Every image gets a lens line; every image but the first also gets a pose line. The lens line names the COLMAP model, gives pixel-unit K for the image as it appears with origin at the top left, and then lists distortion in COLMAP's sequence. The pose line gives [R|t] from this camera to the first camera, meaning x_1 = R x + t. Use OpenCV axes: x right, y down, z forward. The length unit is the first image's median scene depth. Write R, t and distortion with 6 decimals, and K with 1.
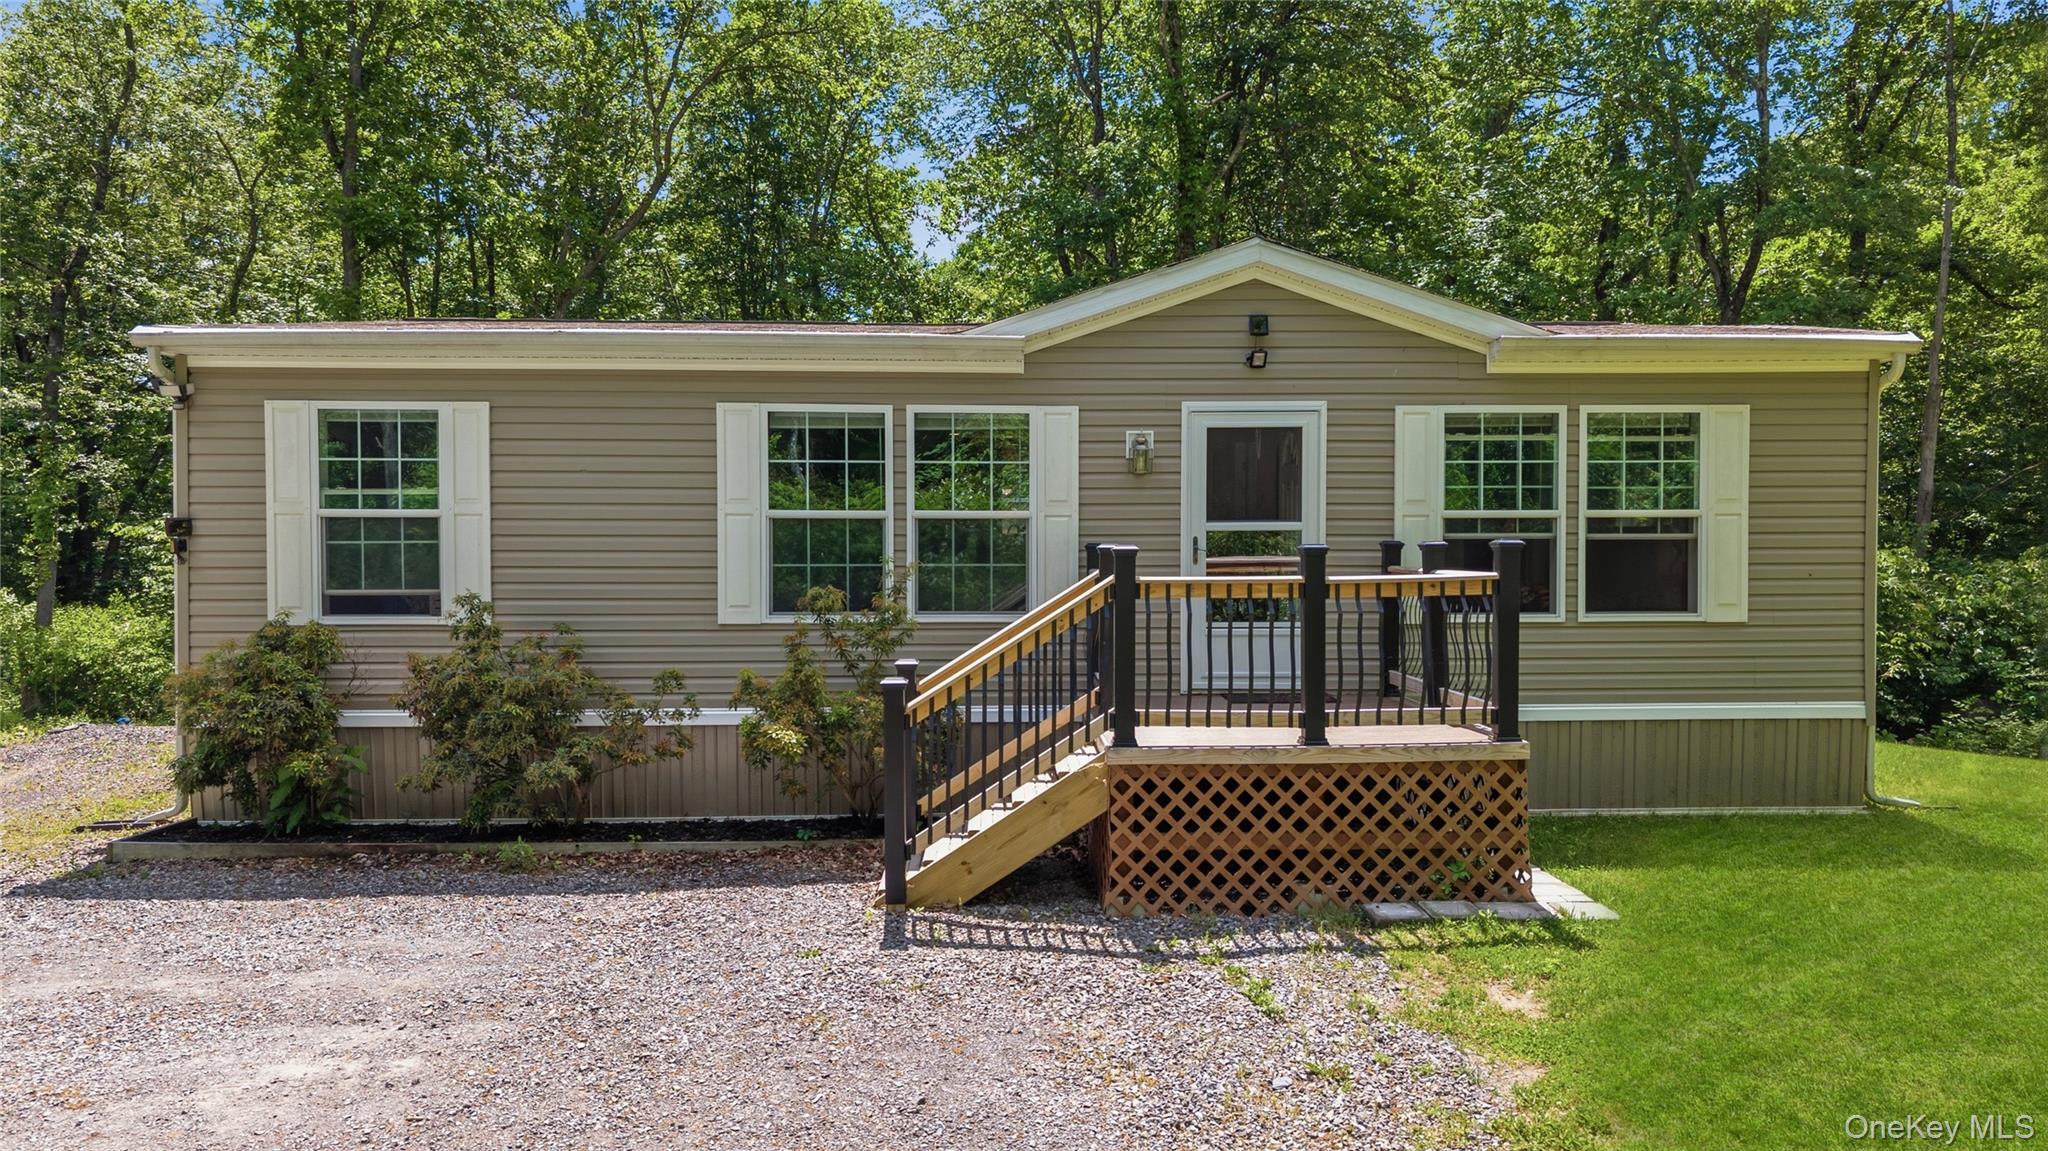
lens RADIAL K [[1367.2, 0, 1024.0], [0, 1367.2, 575.5], [0, 0, 1]] dist [0.066390, -0.181084]
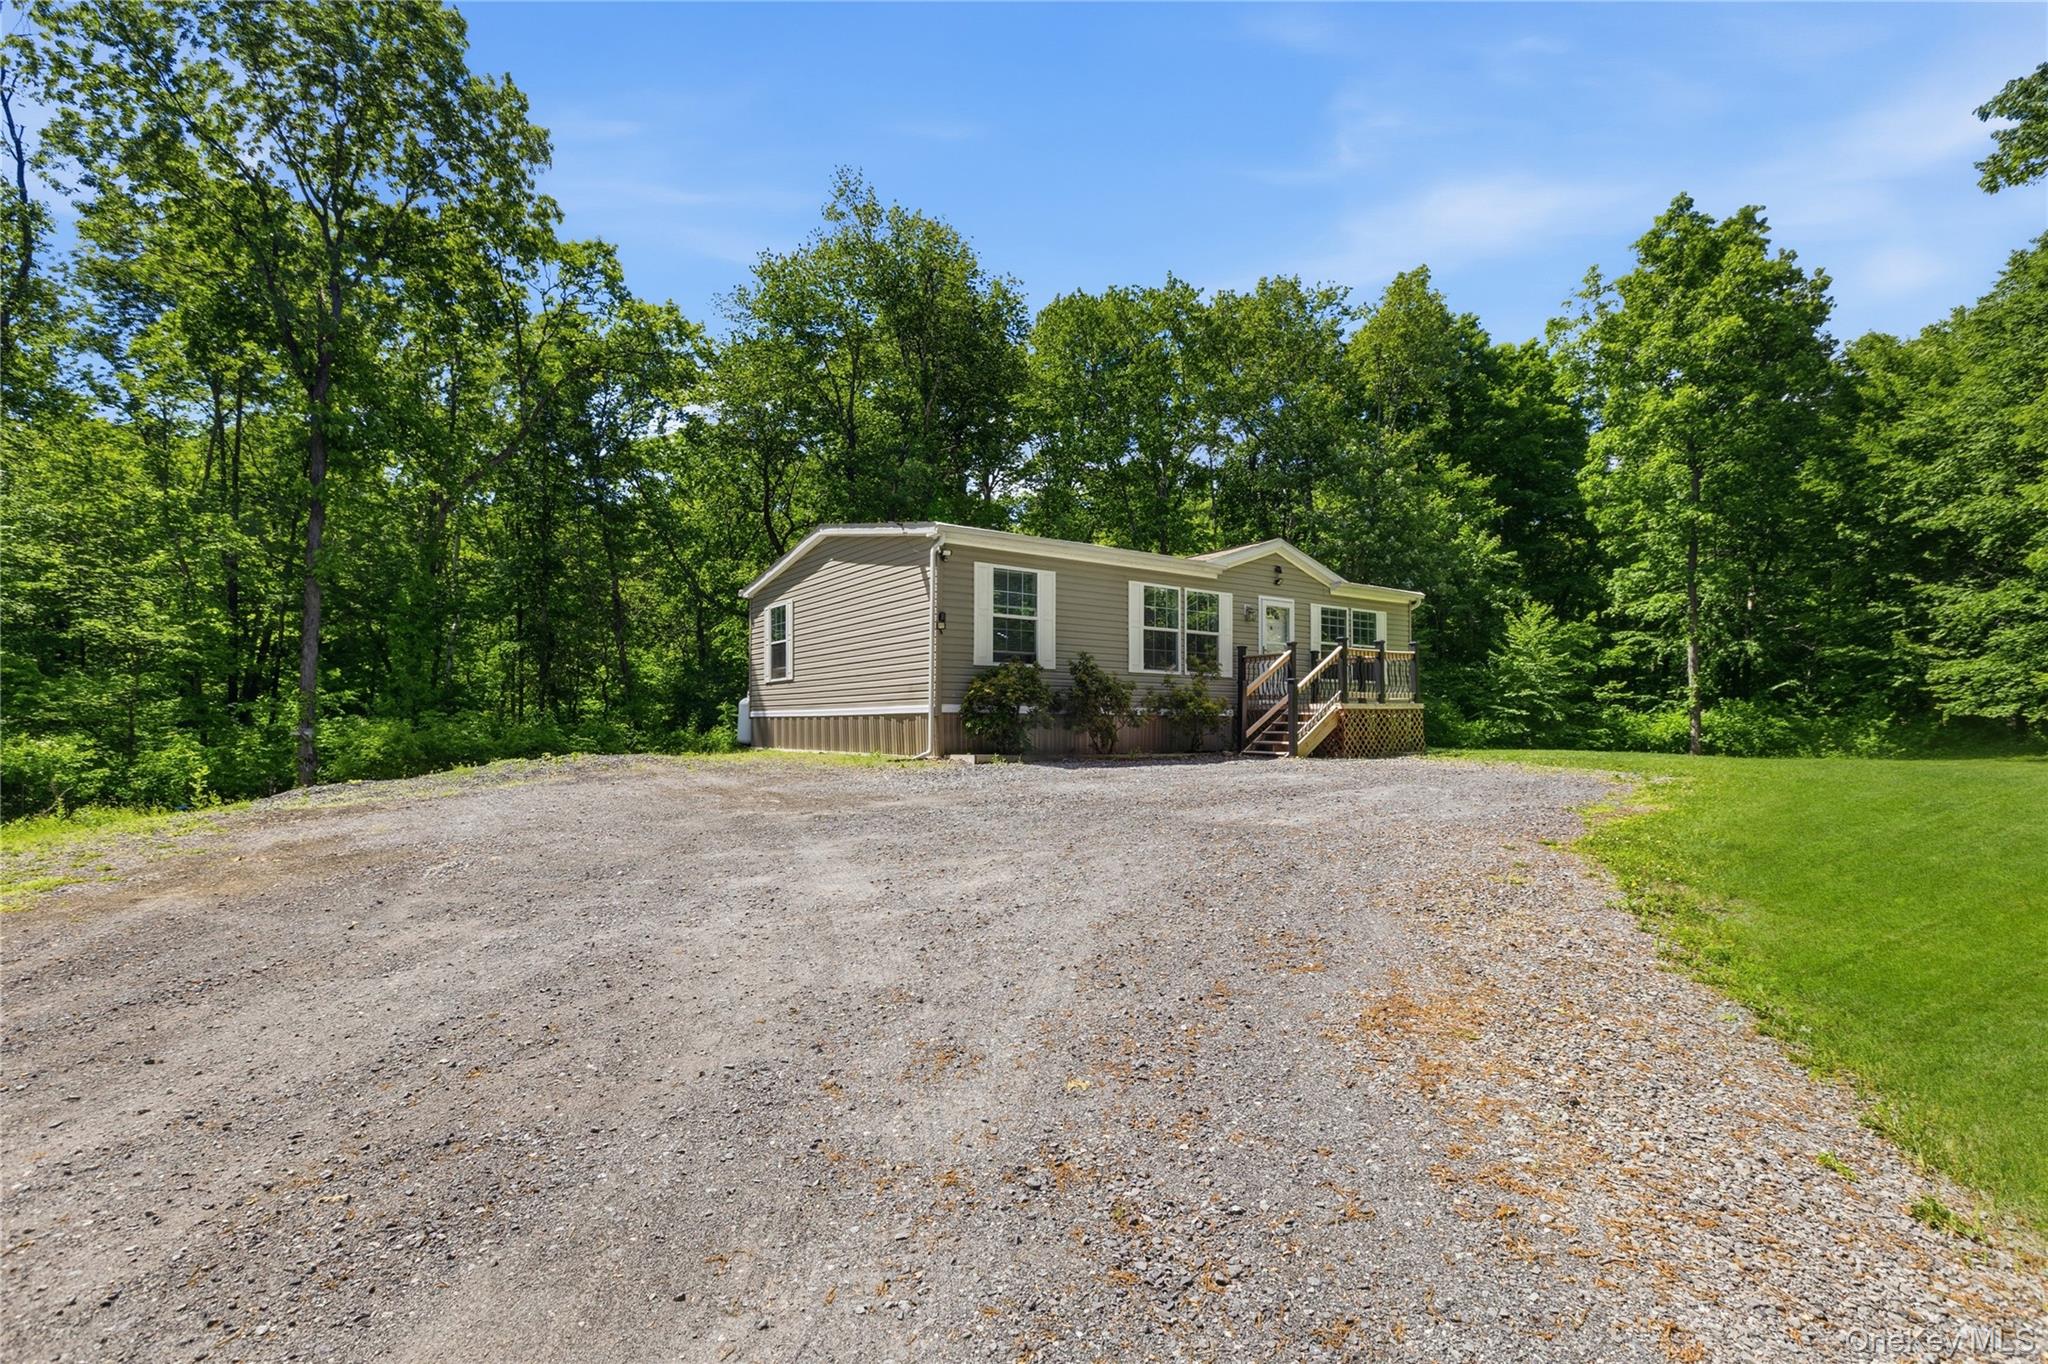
lens RADIAL K [[936.9, 0, 1018.9], [0, 936.9, 707.2], [0, 0, 1]] dist [-0.018697, -0.000073]
pose [[0.829896, 0.012693, 0.557774, -1.296312], [0.012441, 0.999072, -0.041246, 0.161474], [-0.557779, 0.041169, 0.828968, -0.245198]]
